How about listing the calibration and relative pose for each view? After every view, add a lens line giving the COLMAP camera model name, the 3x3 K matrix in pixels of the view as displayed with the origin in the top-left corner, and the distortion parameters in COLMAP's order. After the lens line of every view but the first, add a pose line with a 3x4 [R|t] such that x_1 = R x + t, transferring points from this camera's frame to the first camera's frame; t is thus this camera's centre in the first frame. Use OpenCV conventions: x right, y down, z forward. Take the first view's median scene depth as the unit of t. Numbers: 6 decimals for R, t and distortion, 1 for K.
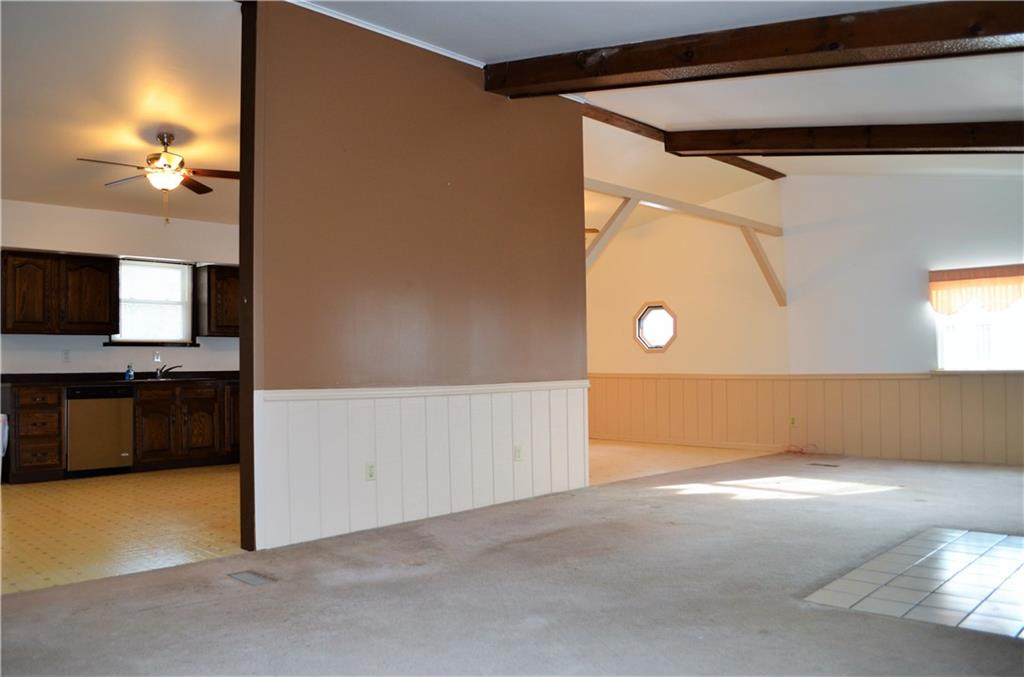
lens RADIAL K [[821.7, 0, 512.0], [0, 821.7, 338.5], [0, 0, 1]] dist [-0.072203, -0.000524]
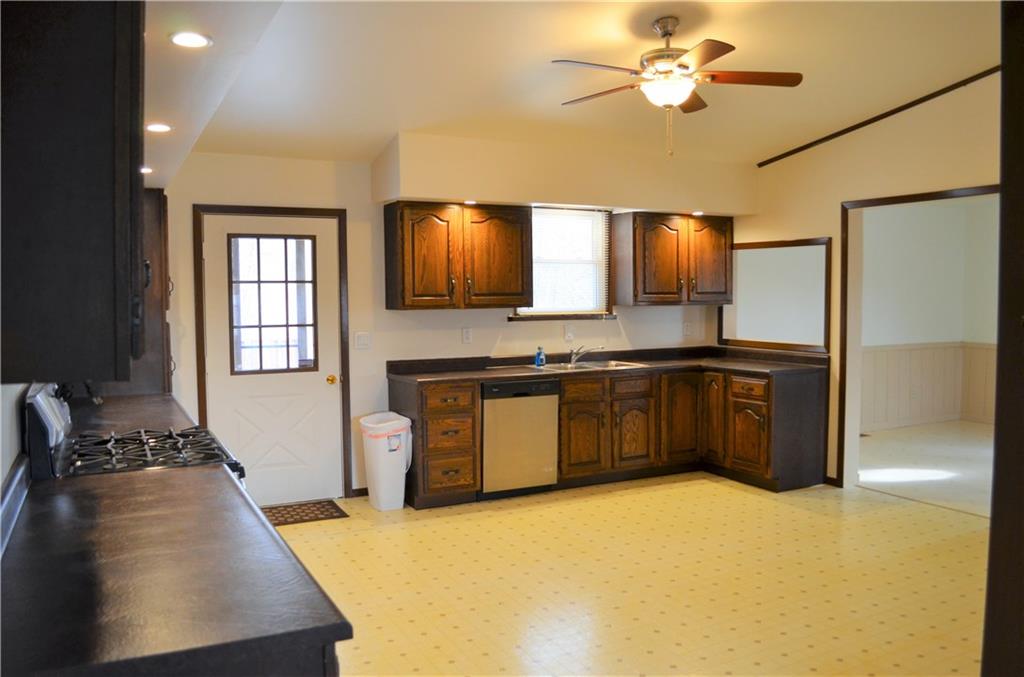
lens RADIAL K [[821.7, 0, 512.0], [0, 821.7, 338.5], [0, 0, 1]] dist [-0.072203, -0.000524]
pose [[0.958393, 0.024801, -0.284373, -0.286137], [0.000192, 0.996162, 0.087525, -0.043843], [0.285452, -0.083938, 0.954710, 0.257699]]
